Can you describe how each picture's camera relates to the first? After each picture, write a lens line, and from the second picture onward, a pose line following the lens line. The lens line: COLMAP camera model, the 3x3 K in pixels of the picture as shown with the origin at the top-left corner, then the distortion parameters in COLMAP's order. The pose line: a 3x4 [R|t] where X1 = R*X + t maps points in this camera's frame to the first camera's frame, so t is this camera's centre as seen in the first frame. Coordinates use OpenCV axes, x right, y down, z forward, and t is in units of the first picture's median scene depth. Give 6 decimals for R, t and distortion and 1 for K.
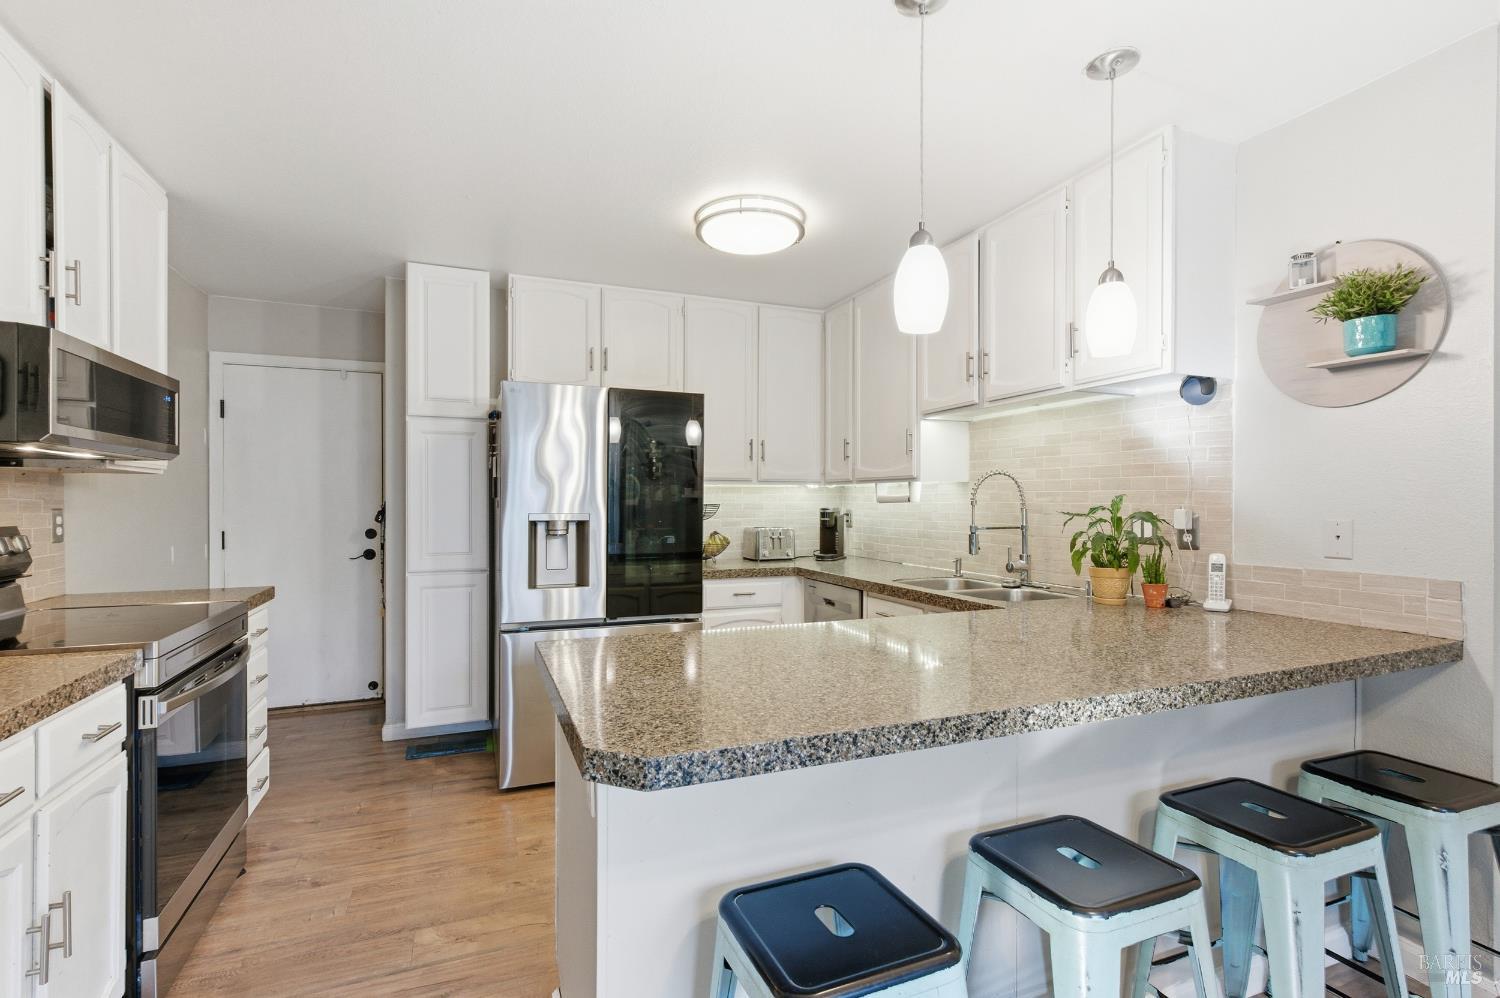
lens RADIAL K [[696.2, 0, 751.5], [0, 696.2, 503.6], [0, 0, 1]] dist [0.003550, -0.000810]
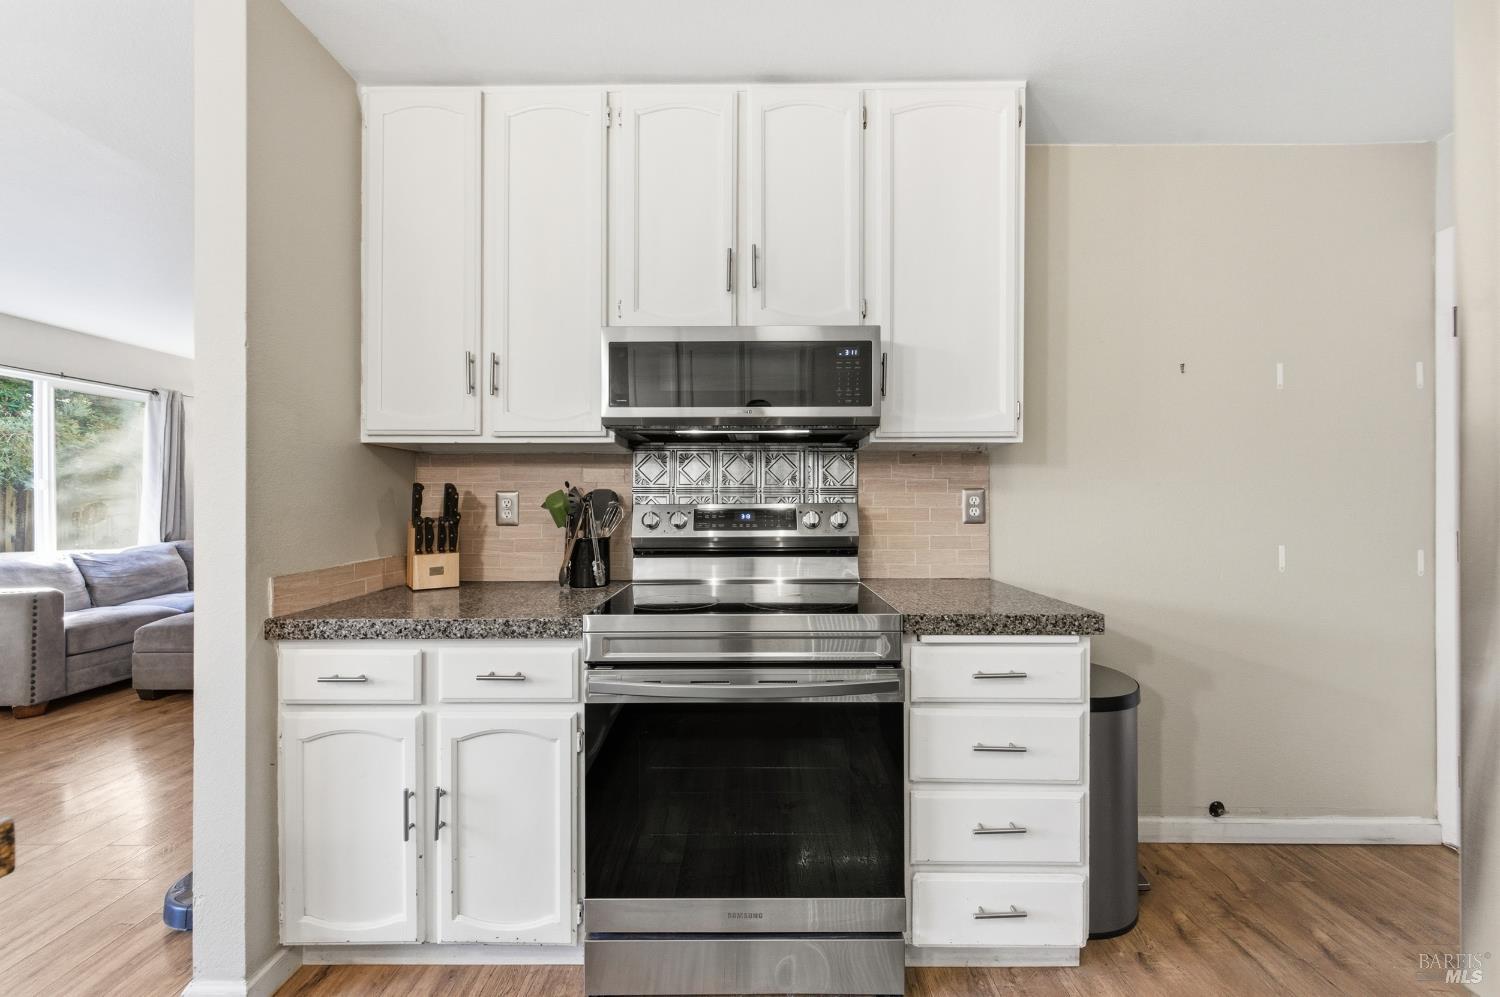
lens RADIAL K [[579.4, 0, 750.0], [0, 579.4, 498.5], [0, 0, 1]] dist [0.000209, -0.000064]
pose [[-0.372783, -0.003849, -0.927910, -0.136178], [-0.001112, 0.999993, -0.003702, 0.027137], [0.927918, -0.000348, -0.372785, 1.124804]]
